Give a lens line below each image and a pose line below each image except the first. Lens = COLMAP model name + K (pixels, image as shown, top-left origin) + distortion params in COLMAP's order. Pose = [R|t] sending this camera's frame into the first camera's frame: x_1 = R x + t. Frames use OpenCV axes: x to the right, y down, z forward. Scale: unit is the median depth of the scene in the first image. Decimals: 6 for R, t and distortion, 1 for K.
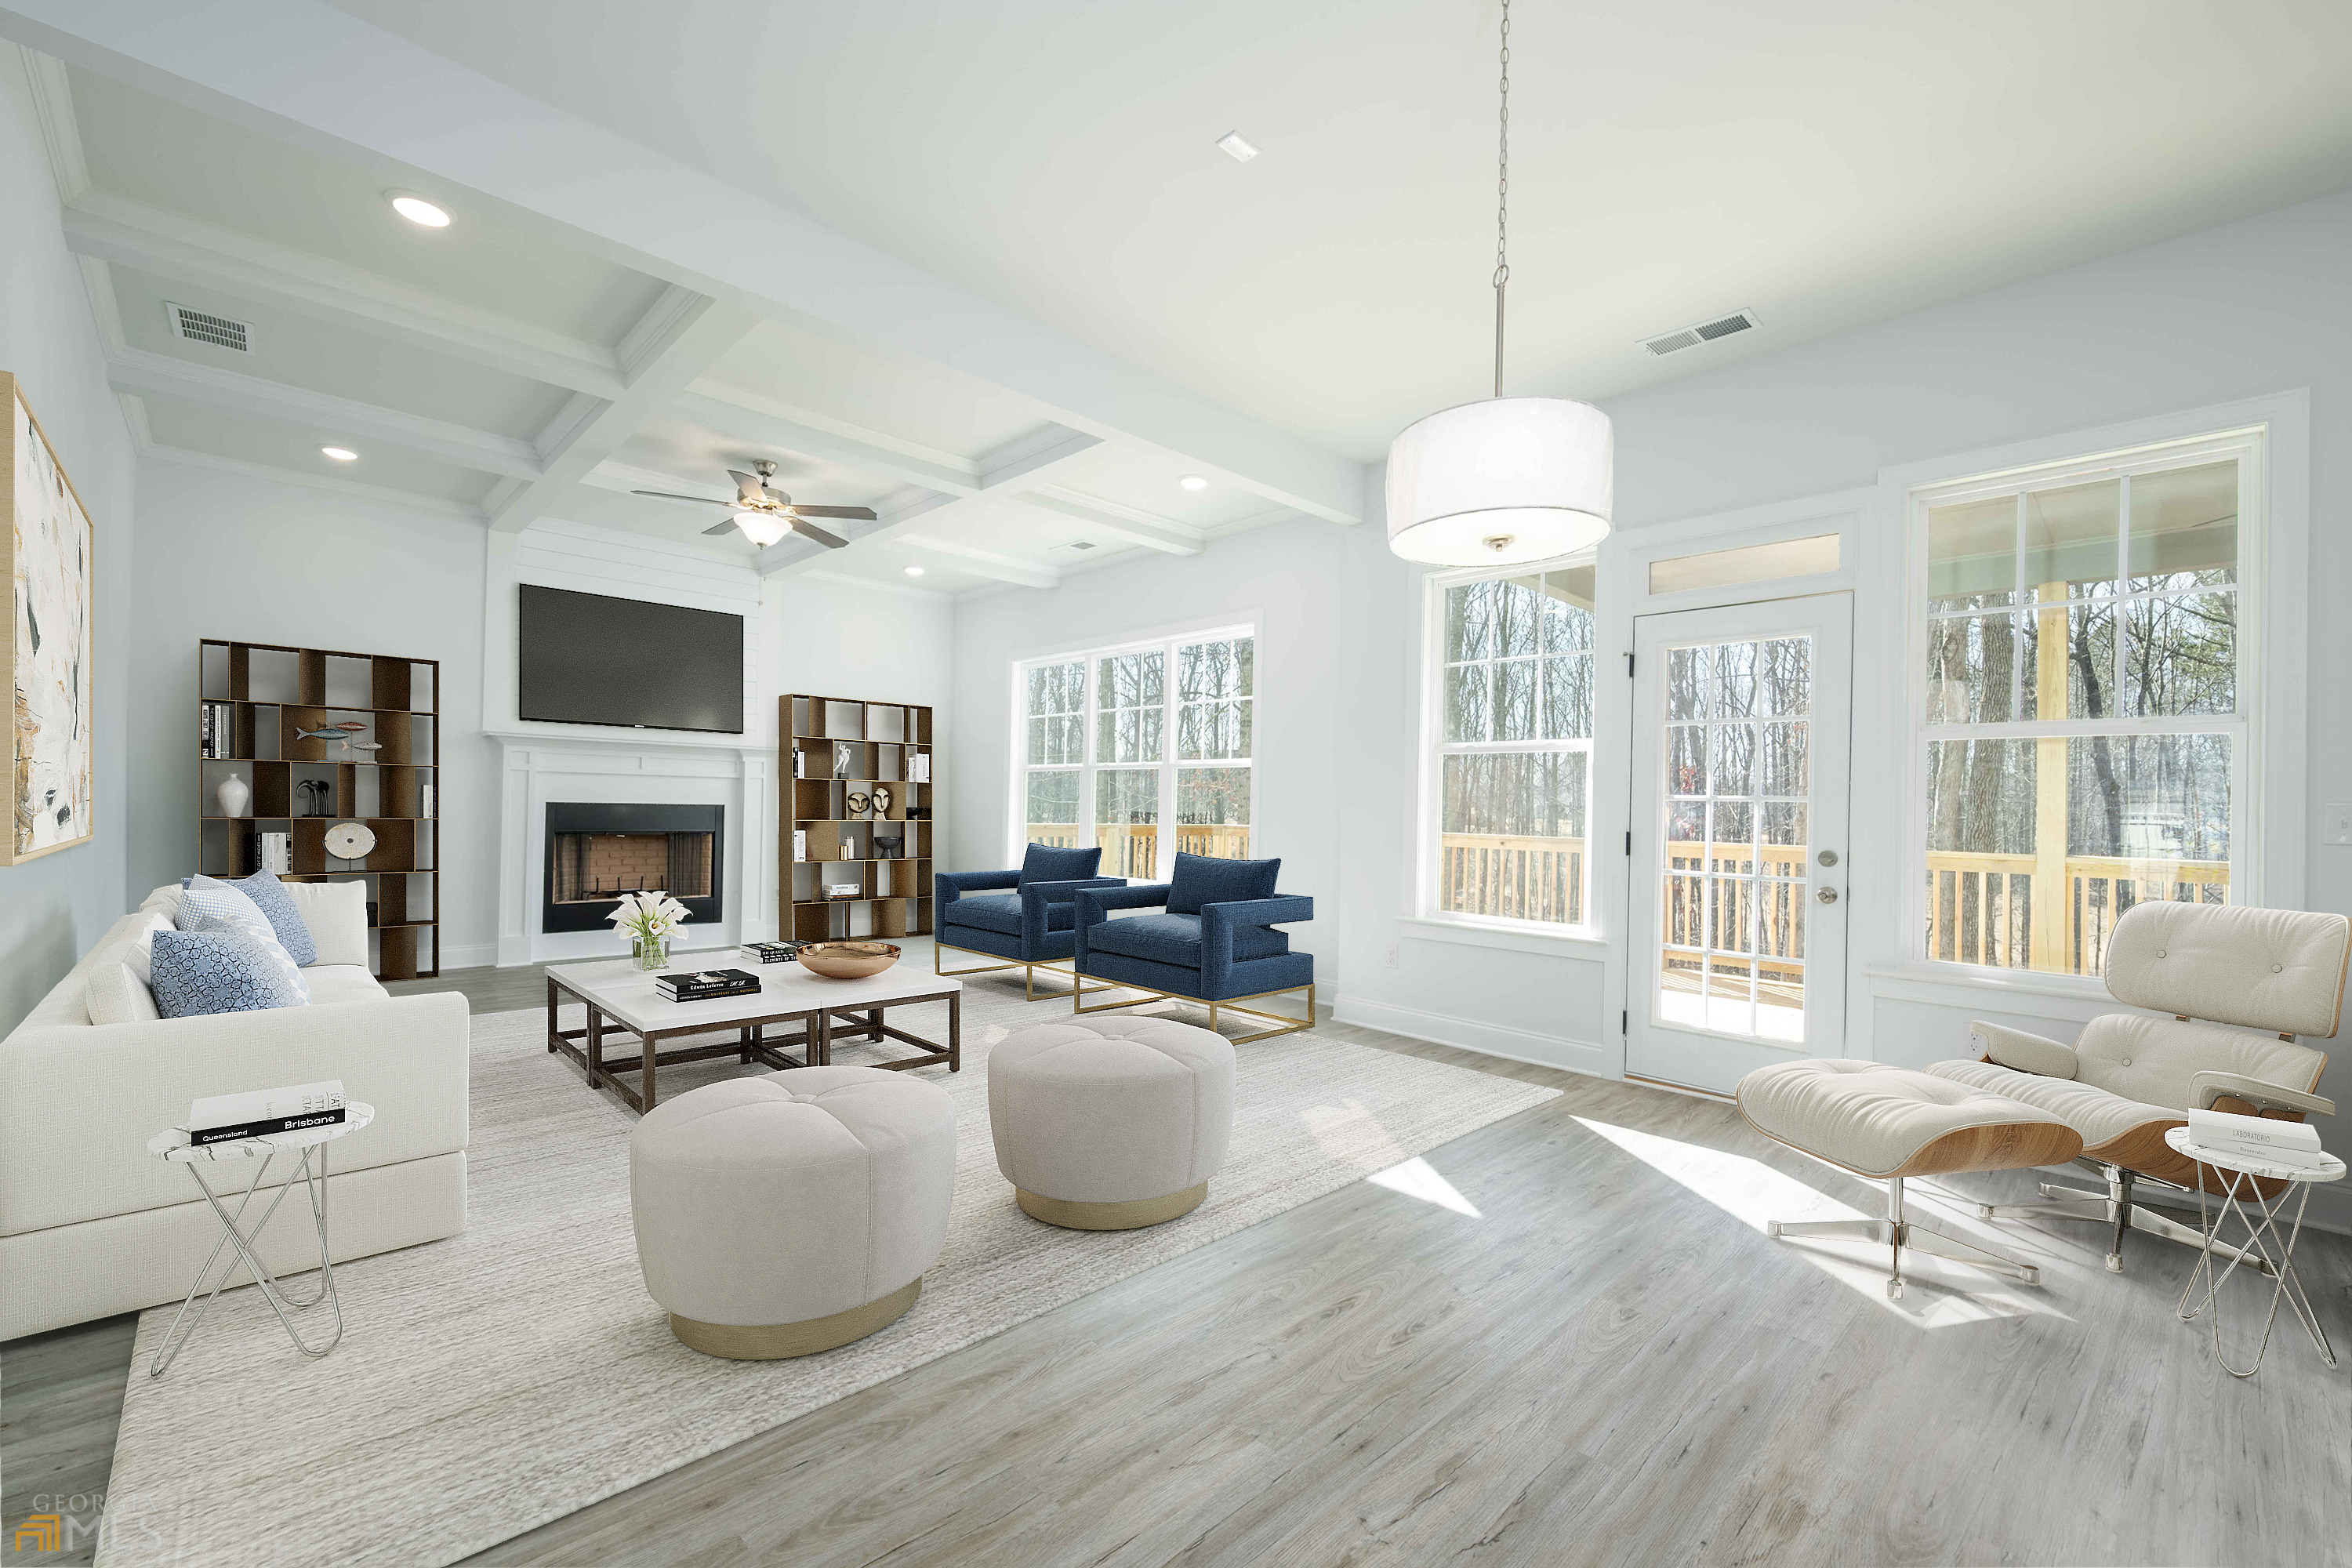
lens RADIAL K [[970.3, 0, 1170.7], [0, 970.3, 800.4], [0, 0, 1]] dist [0.000502, -0.000019]
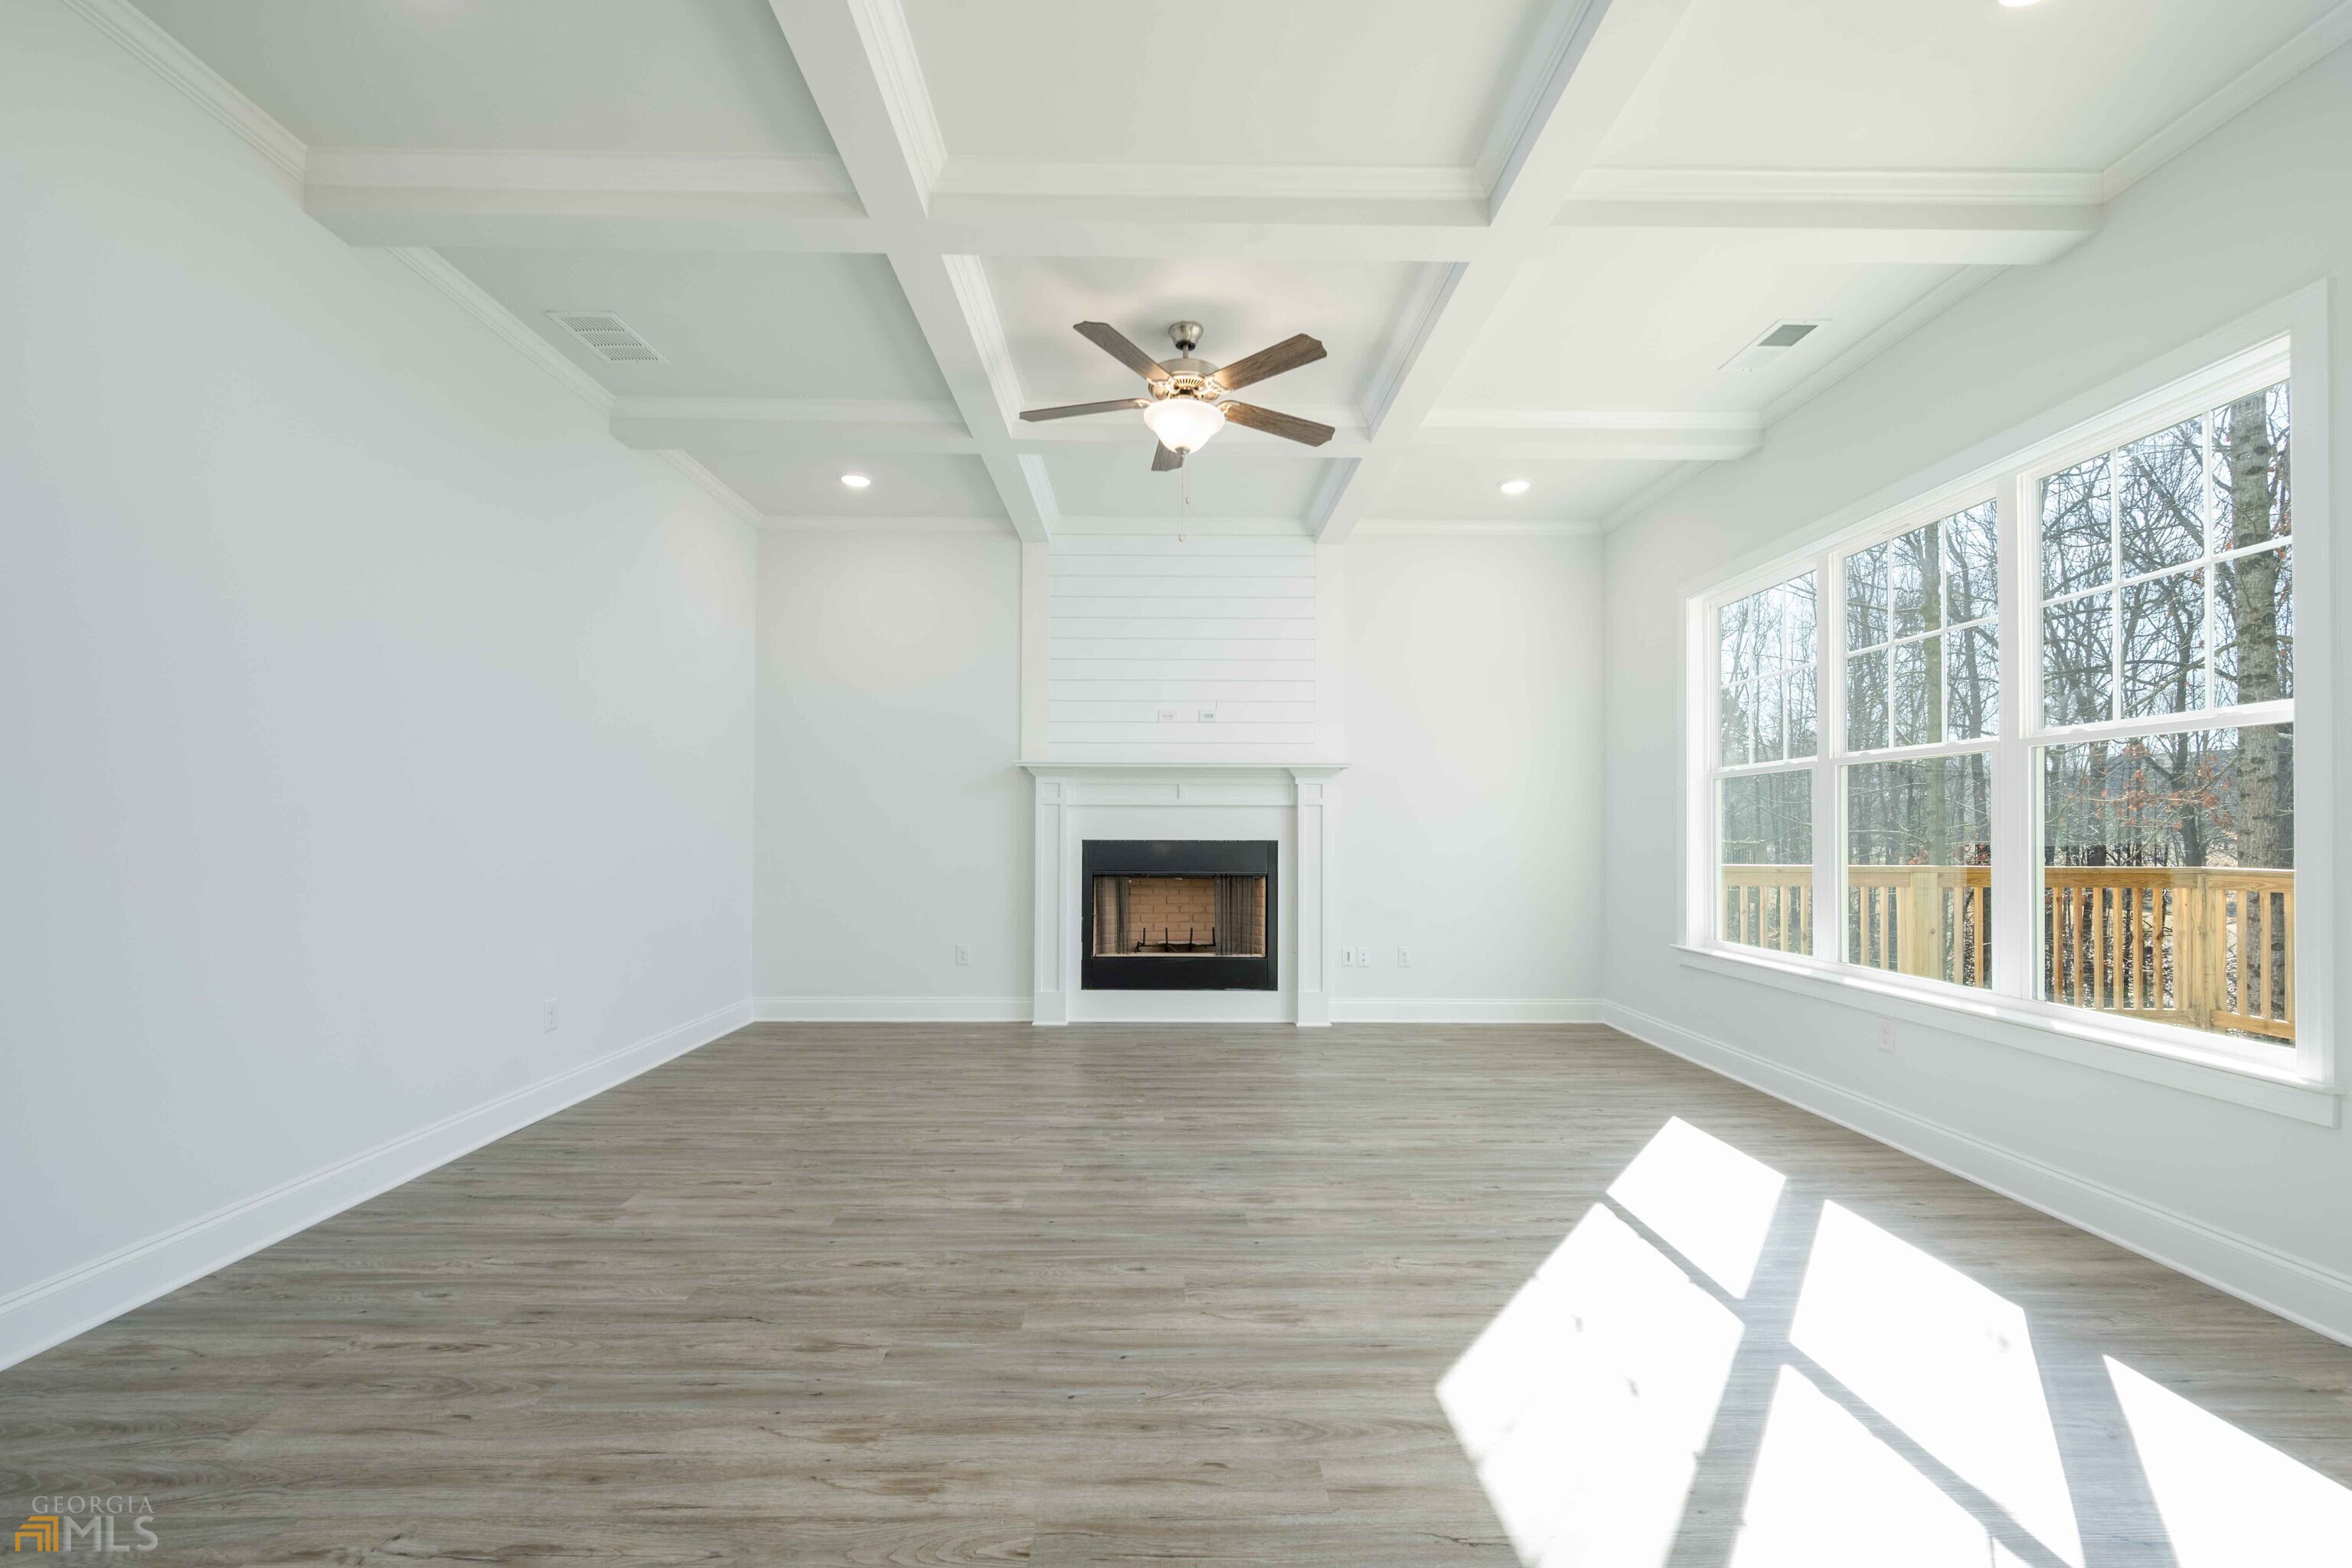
lens RADIAL K [[986.9, 0, 1165.8], [0, 986.9, 821.9], [0, 0, 1]] dist [-0.000557, -0.000039]
pose [[0.726554, -0.027059, -0.686577, 0.025565], [0.015864, 0.999619, -0.022609, 0.007079], [0.686927, 0.005534, 0.726706, 0.400167]]
